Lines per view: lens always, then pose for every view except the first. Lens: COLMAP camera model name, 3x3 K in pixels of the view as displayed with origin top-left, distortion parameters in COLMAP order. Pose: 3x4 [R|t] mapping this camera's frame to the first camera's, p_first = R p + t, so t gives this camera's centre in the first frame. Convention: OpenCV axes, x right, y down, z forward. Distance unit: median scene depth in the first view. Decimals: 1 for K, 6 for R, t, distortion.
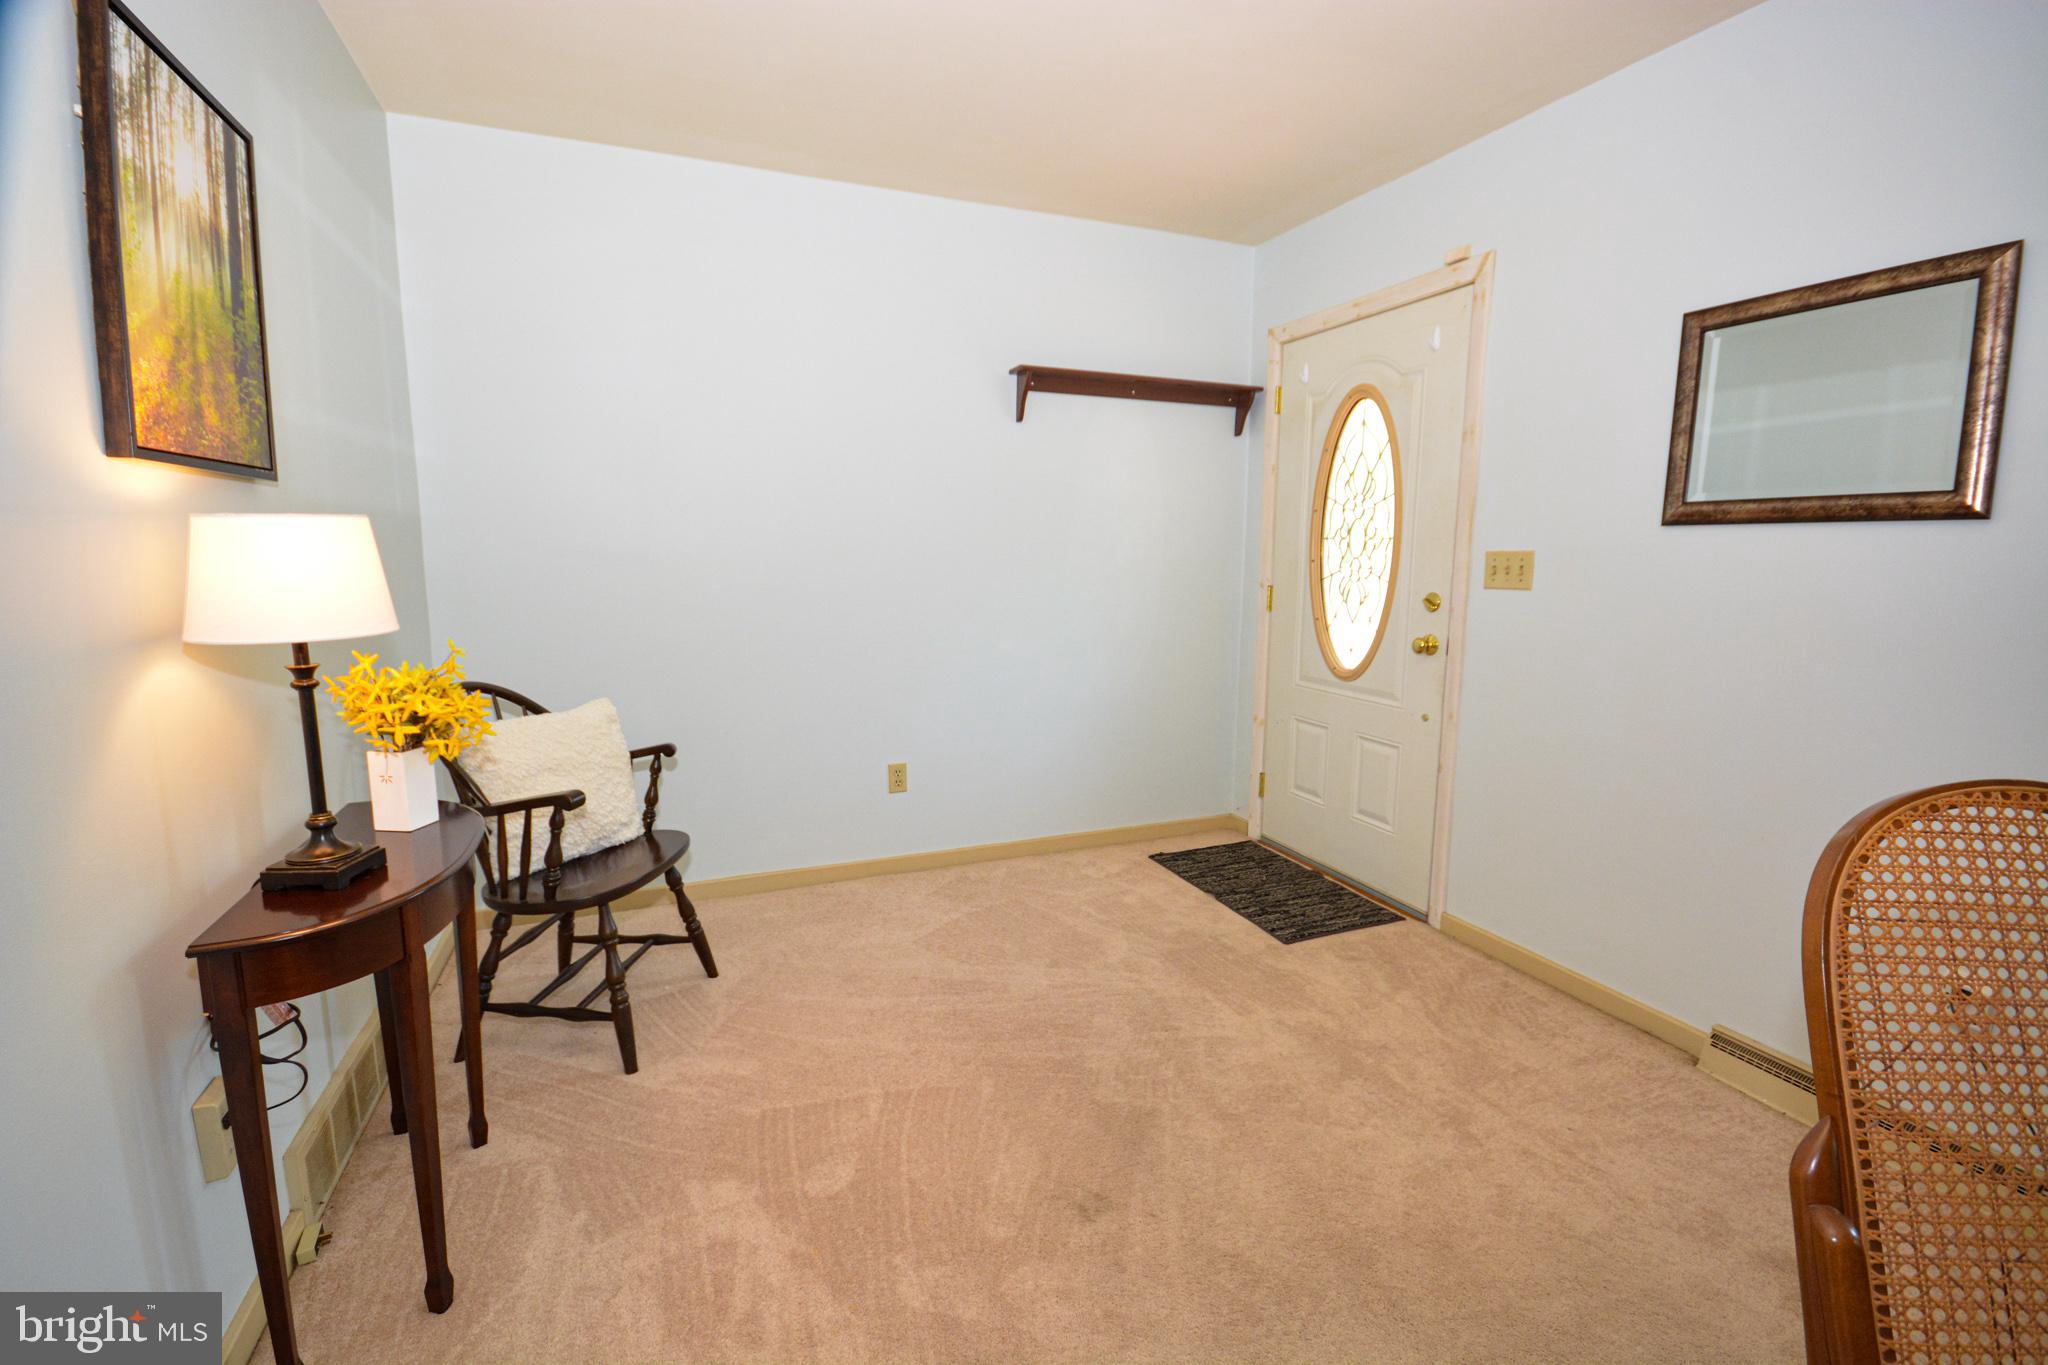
lens RADIAL K [[895.6, 0, 1026.7], [0, 895.6, 673.5], [0, 0, 1]] dist [-0.001661, -0.001578]
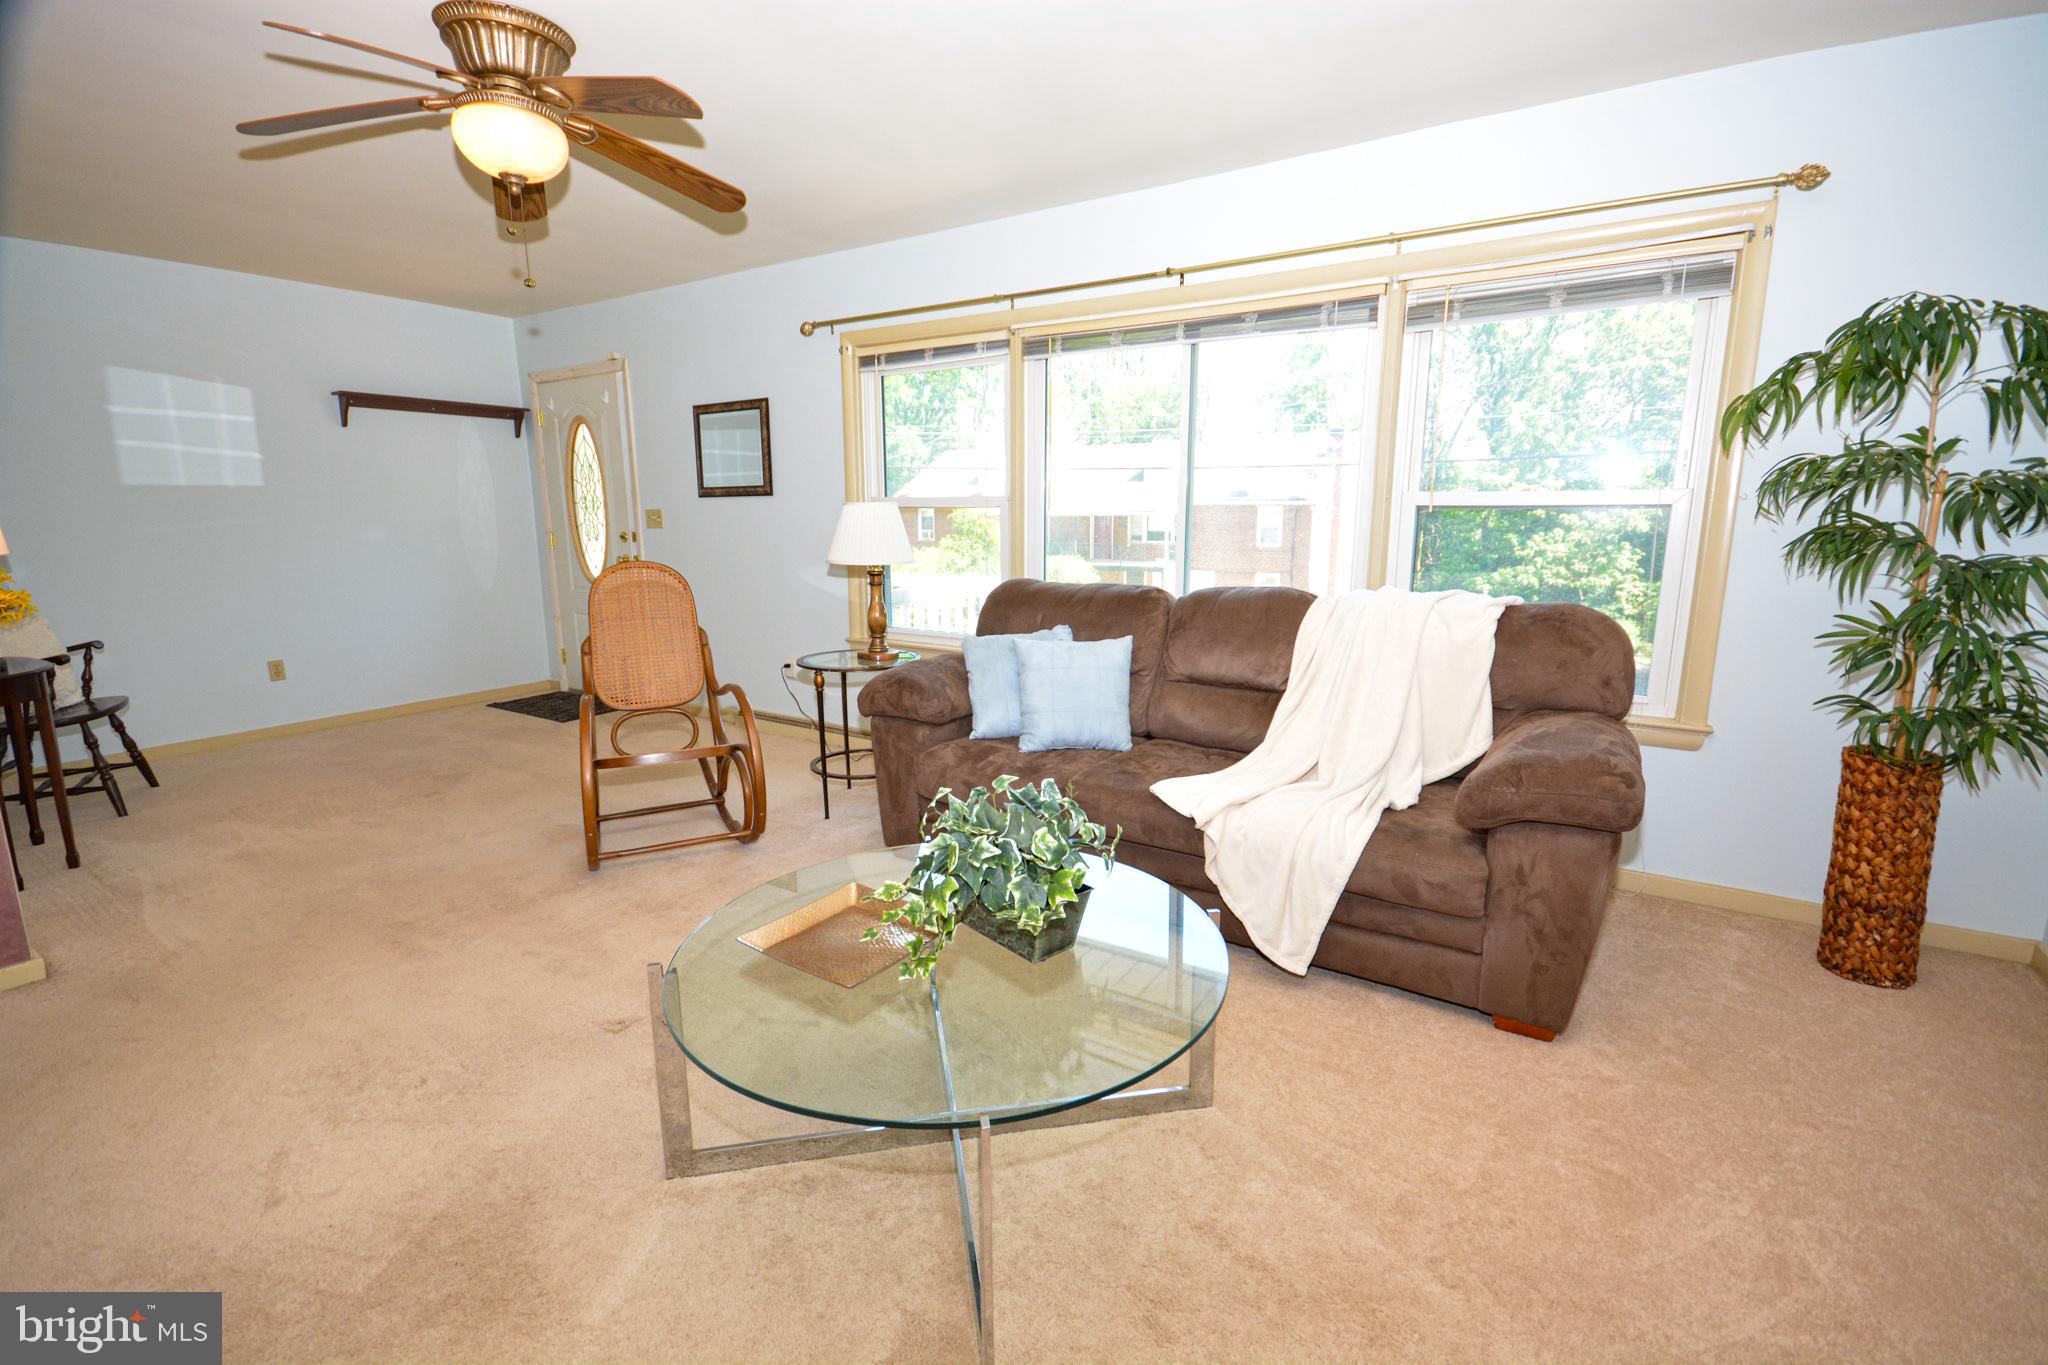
lens RADIAL K [[895.6, 0, 1026.0], [0, 895.6, 675.9], [0, 0, 1]] dist [-0.001661, -0.001578]
pose [[0.816261, -0.120043, 0.565074, 0.031131], [0.093949, 0.992734, 0.075183, 0.140405], [-0.569993, -0.008281, 0.821608, -0.979304]]
